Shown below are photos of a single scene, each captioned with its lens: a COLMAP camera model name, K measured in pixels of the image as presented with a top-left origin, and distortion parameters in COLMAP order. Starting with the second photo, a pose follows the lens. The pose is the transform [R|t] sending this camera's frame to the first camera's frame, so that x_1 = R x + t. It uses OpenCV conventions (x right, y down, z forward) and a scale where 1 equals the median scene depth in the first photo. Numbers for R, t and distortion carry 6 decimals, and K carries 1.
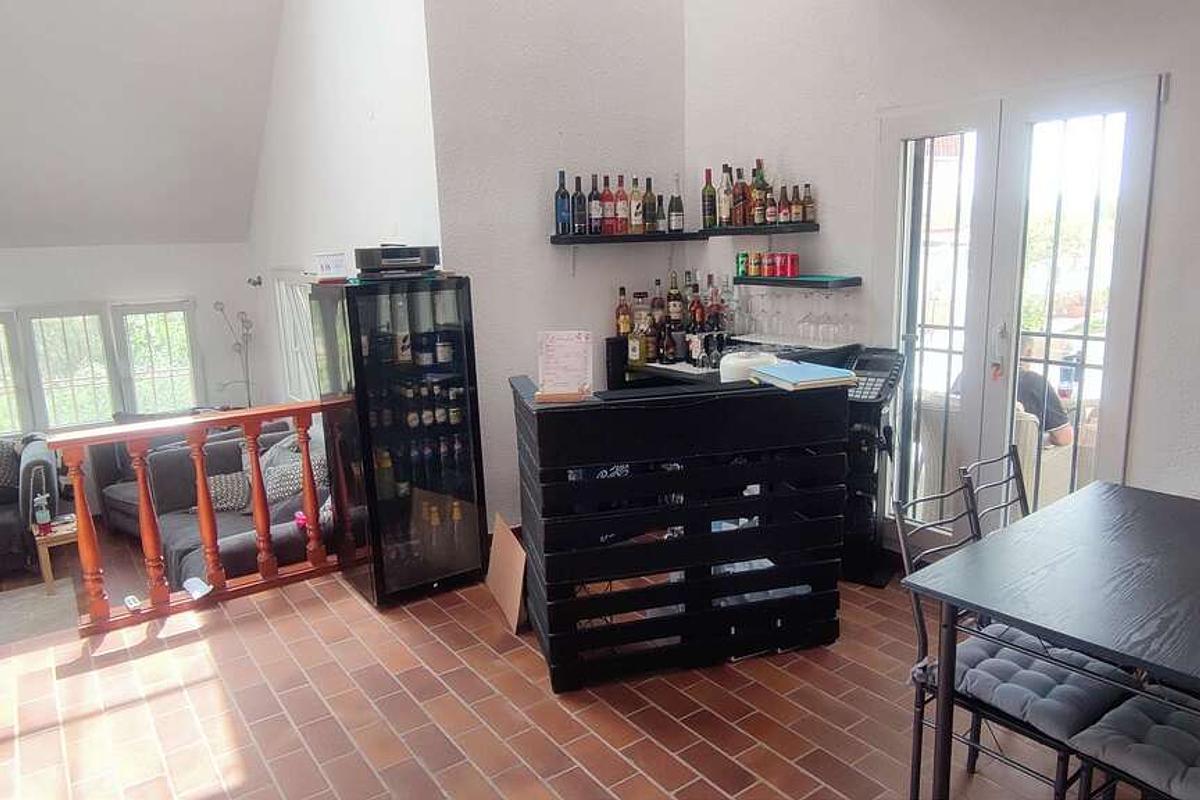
lens RADIAL K [[807.8, 0, 600.5], [0, 807.8, 403.2], [0, 0, 1]] dist [-0.001447, 0.001403]
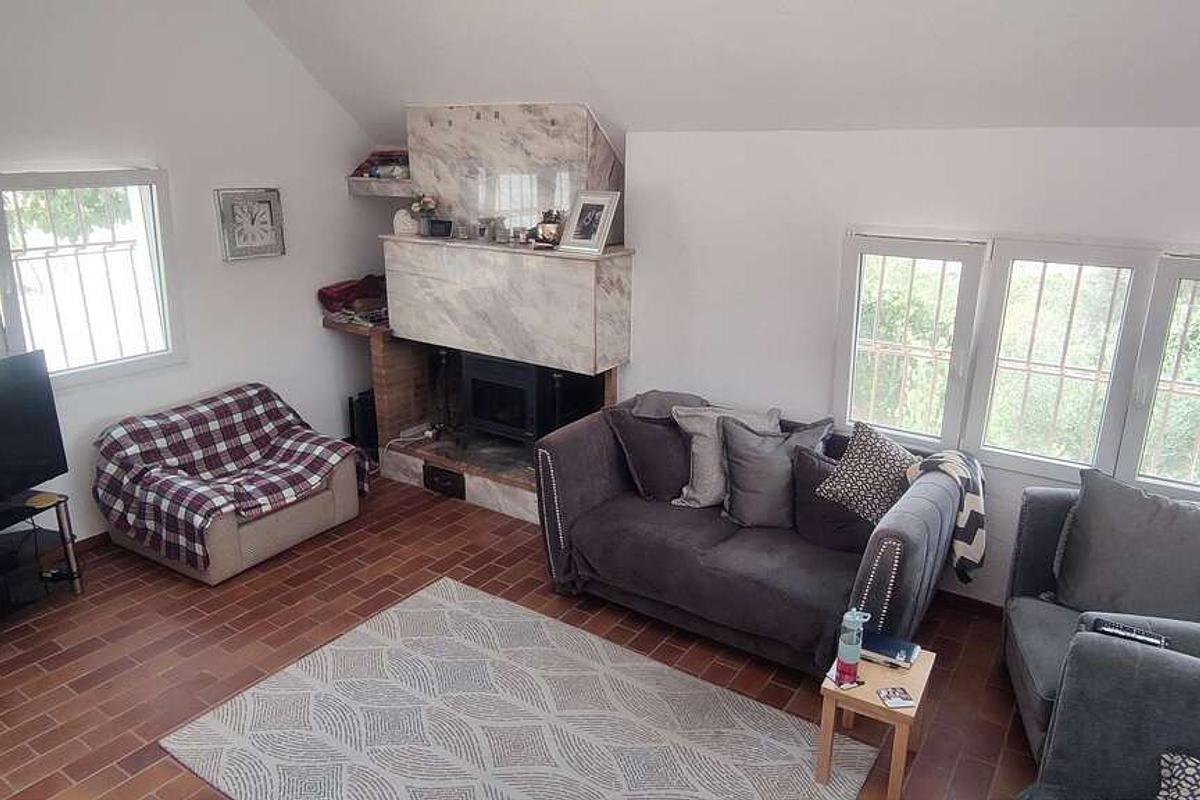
lens RADIAL K [[807.8, 0, 599.8], [0, 807.8, 400.7], [0, 0, 1]] dist [-0.001447, 0.001403]
pose [[0.340457, 0.311426, -0.887188, -0.286276], [-0.204302, 0.945515, 0.253500, -0.098228], [0.917796, 0.094948, 0.385532, 0.550054]]
